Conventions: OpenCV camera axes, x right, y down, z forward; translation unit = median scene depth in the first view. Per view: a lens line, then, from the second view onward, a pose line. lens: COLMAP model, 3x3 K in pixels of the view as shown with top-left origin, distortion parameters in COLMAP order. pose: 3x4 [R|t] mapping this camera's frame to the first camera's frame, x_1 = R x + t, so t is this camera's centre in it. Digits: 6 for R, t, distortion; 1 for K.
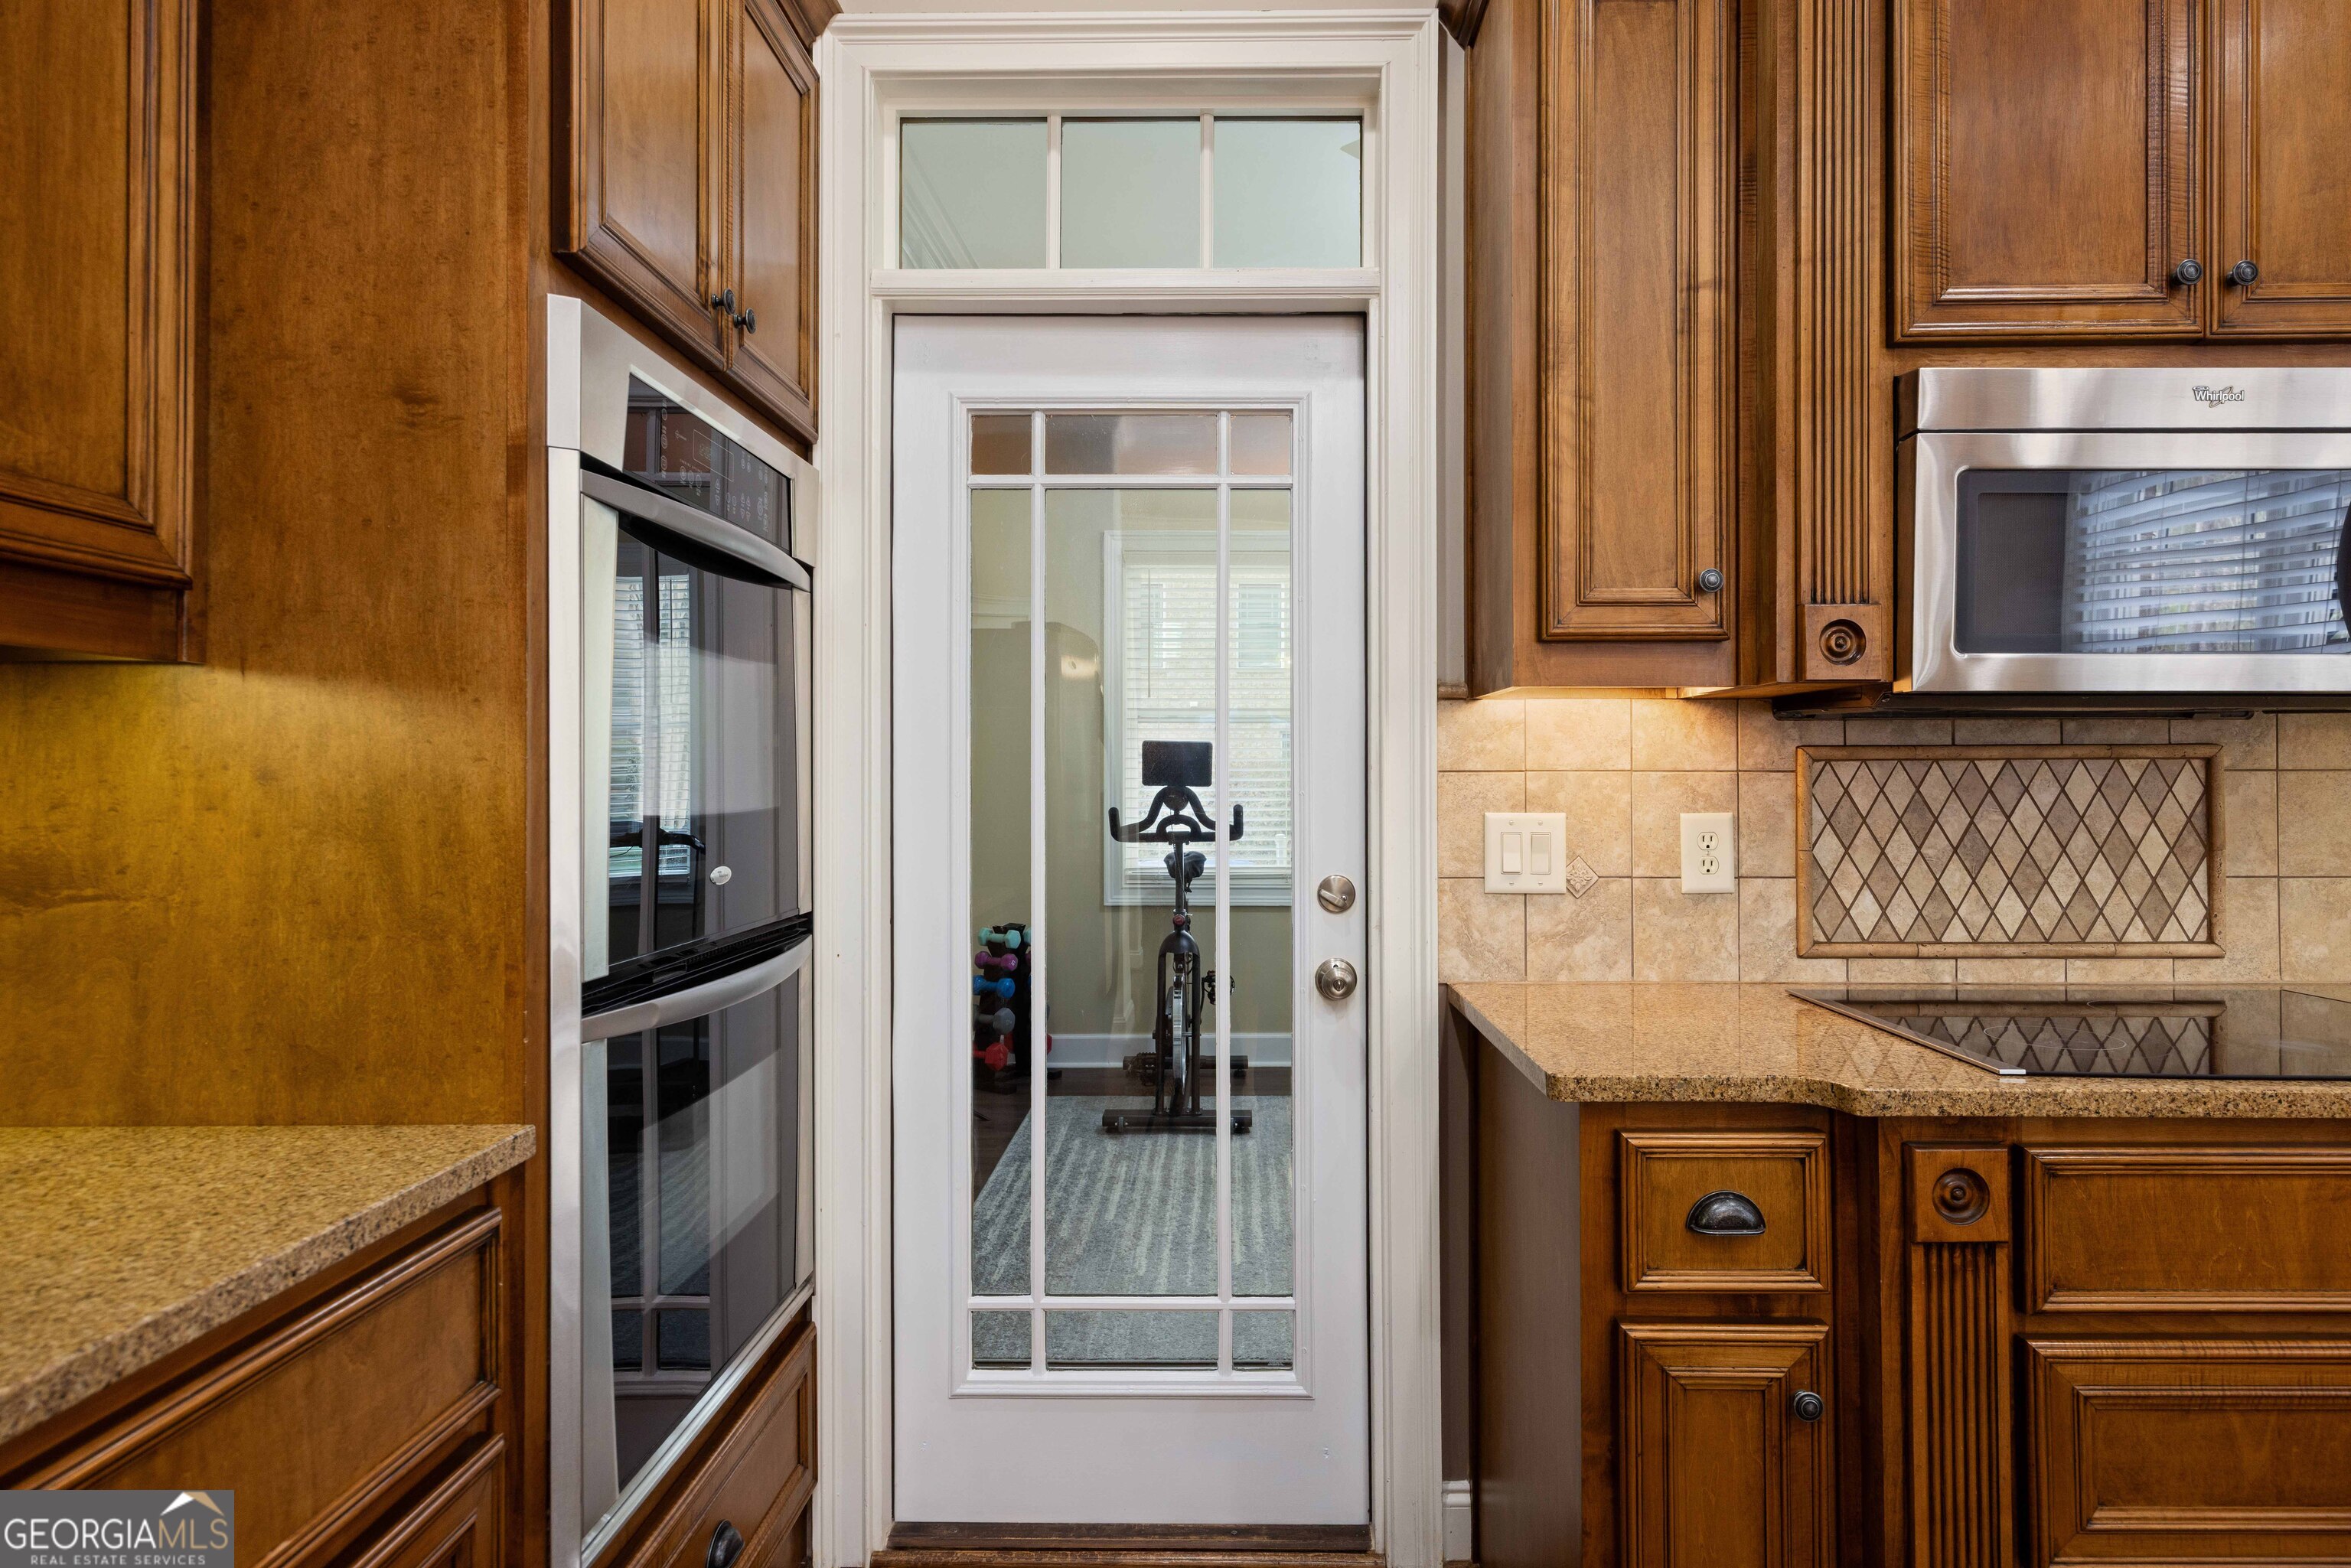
lens RADIAL K [[1276.8, 0, 1210.8], [0, 1276.8, 767.5], [0, 0, 1]] dist [0.010234, -0.002250]
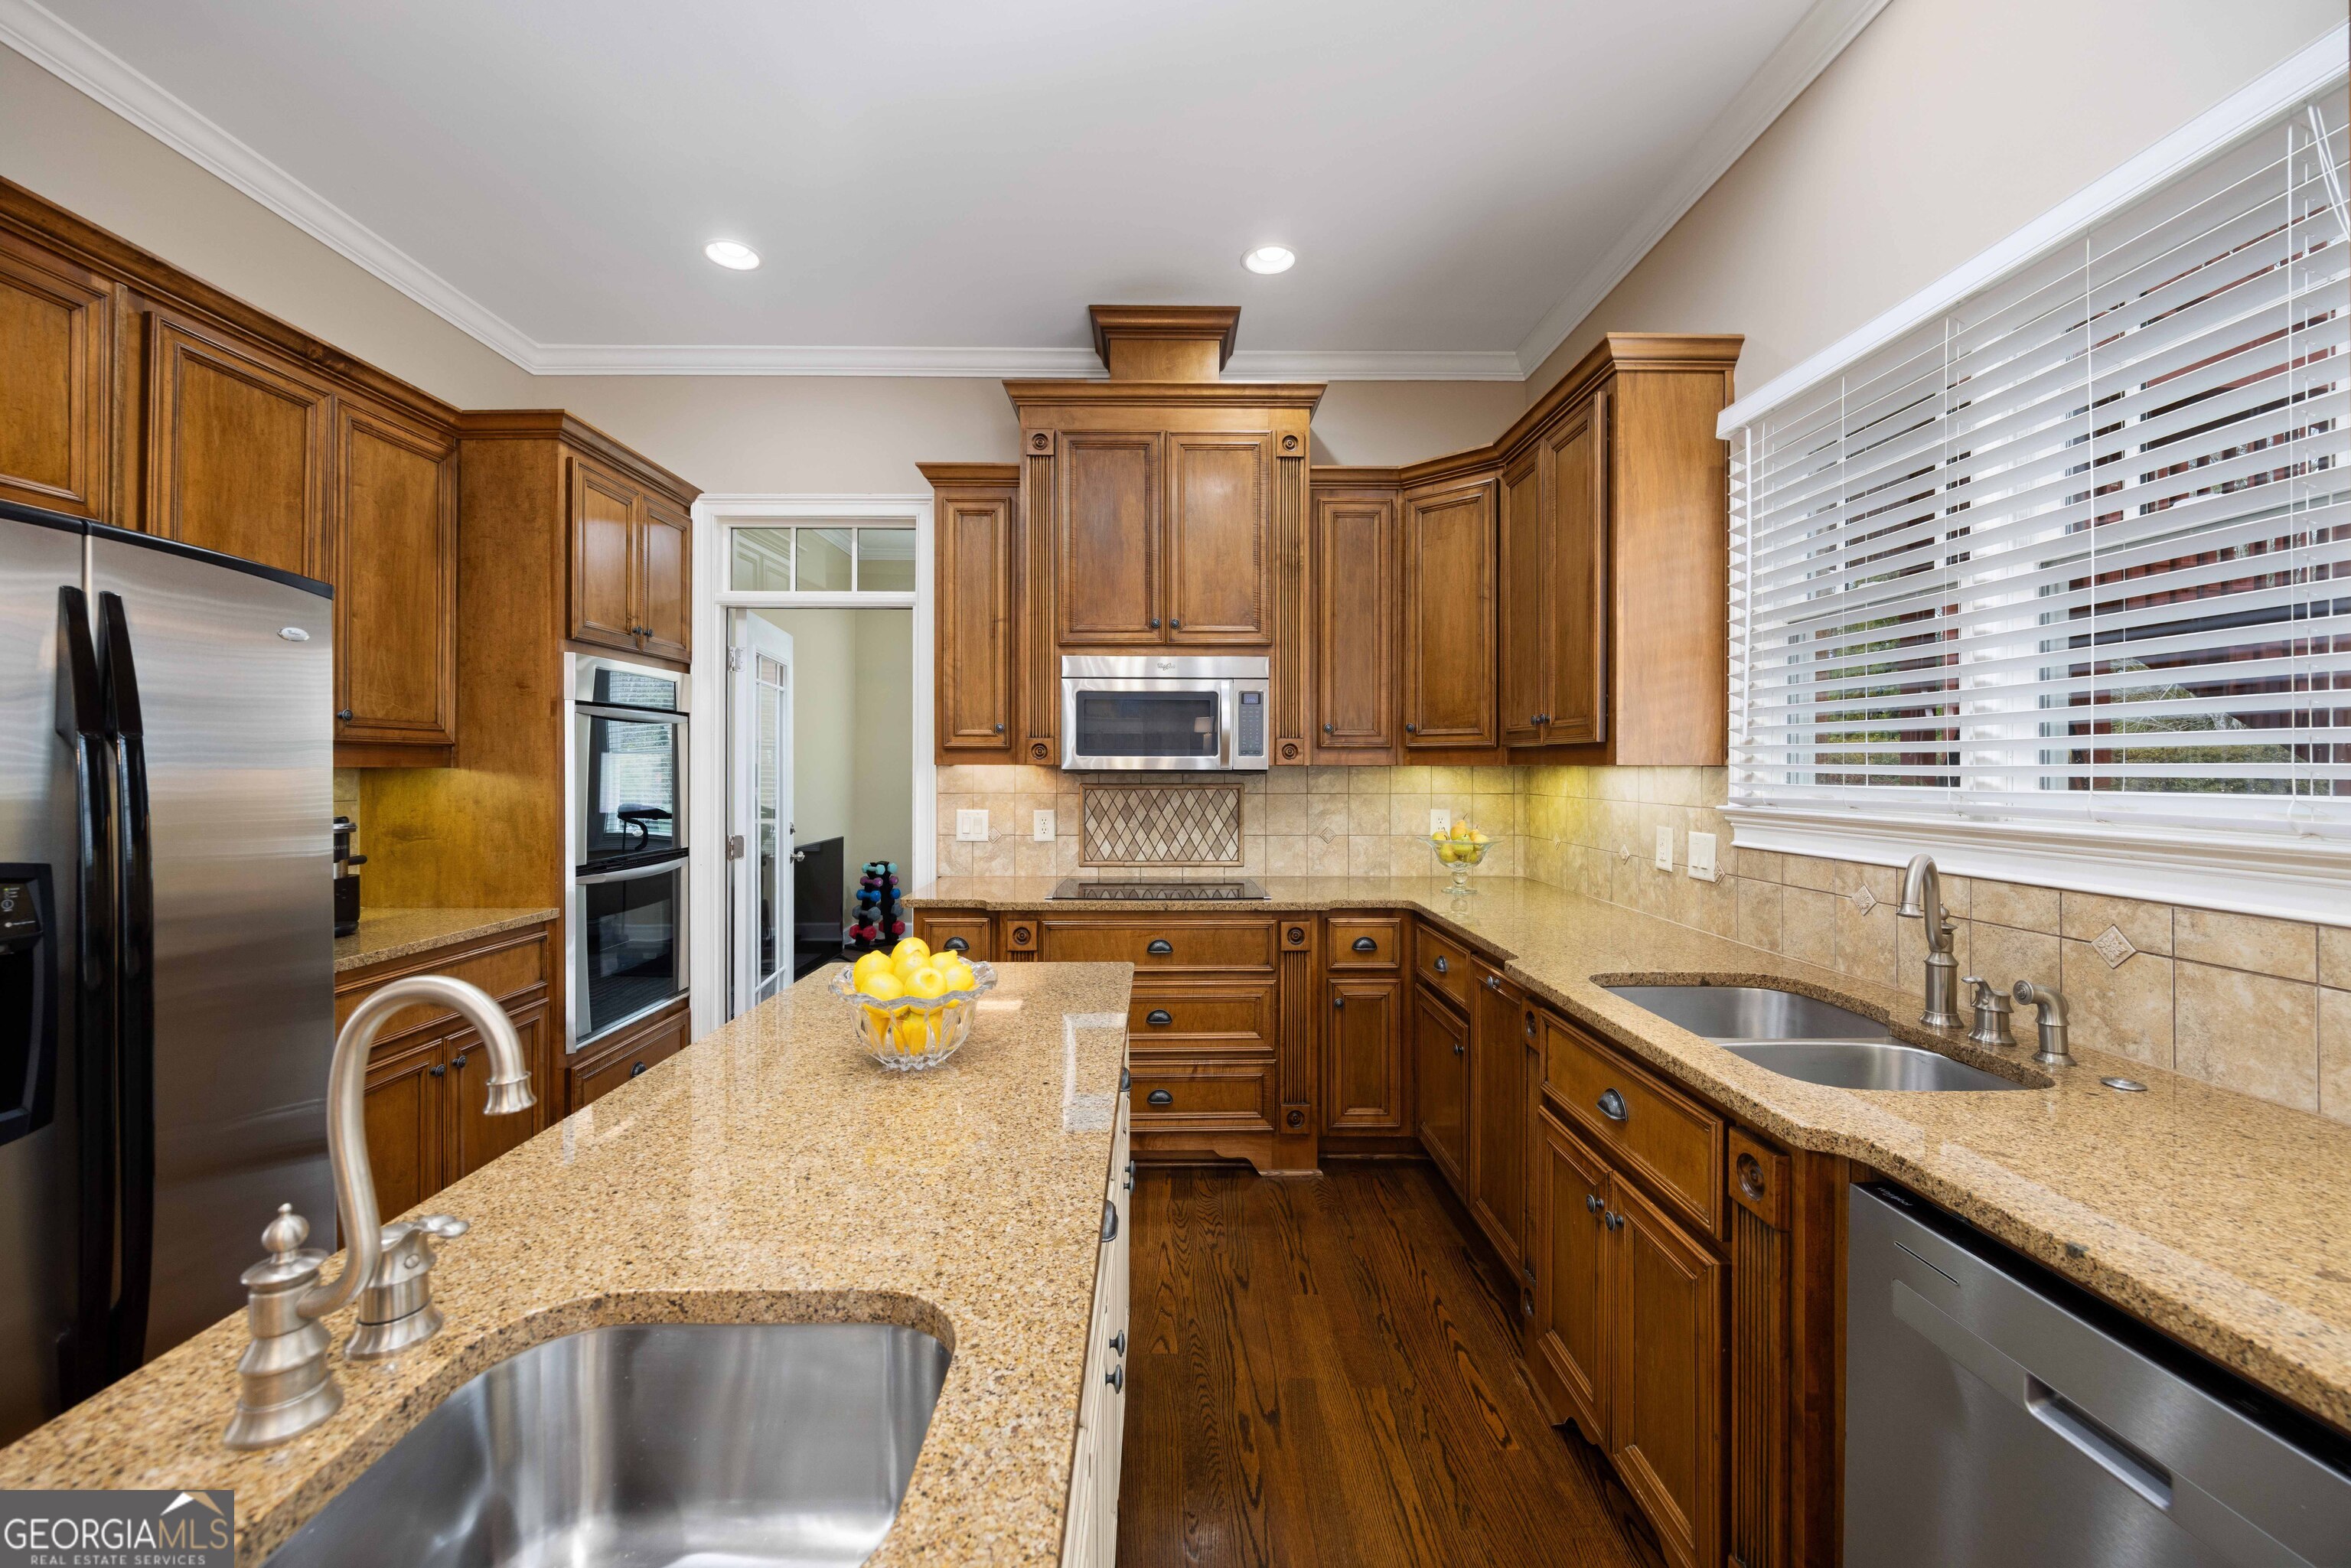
lens RADIAL K [[933.7, 0, 1168.1], [0, 933.7, 766.2], [0, 0, 1]] dist [-0.000178, -0.000365]
pose [[0.999930, 0.003612, 0.011248, 0.663803], [-0.003719, 0.999948, 0.009524, -0.075339], [-0.011213, -0.009565, 0.999891, -0.929966]]
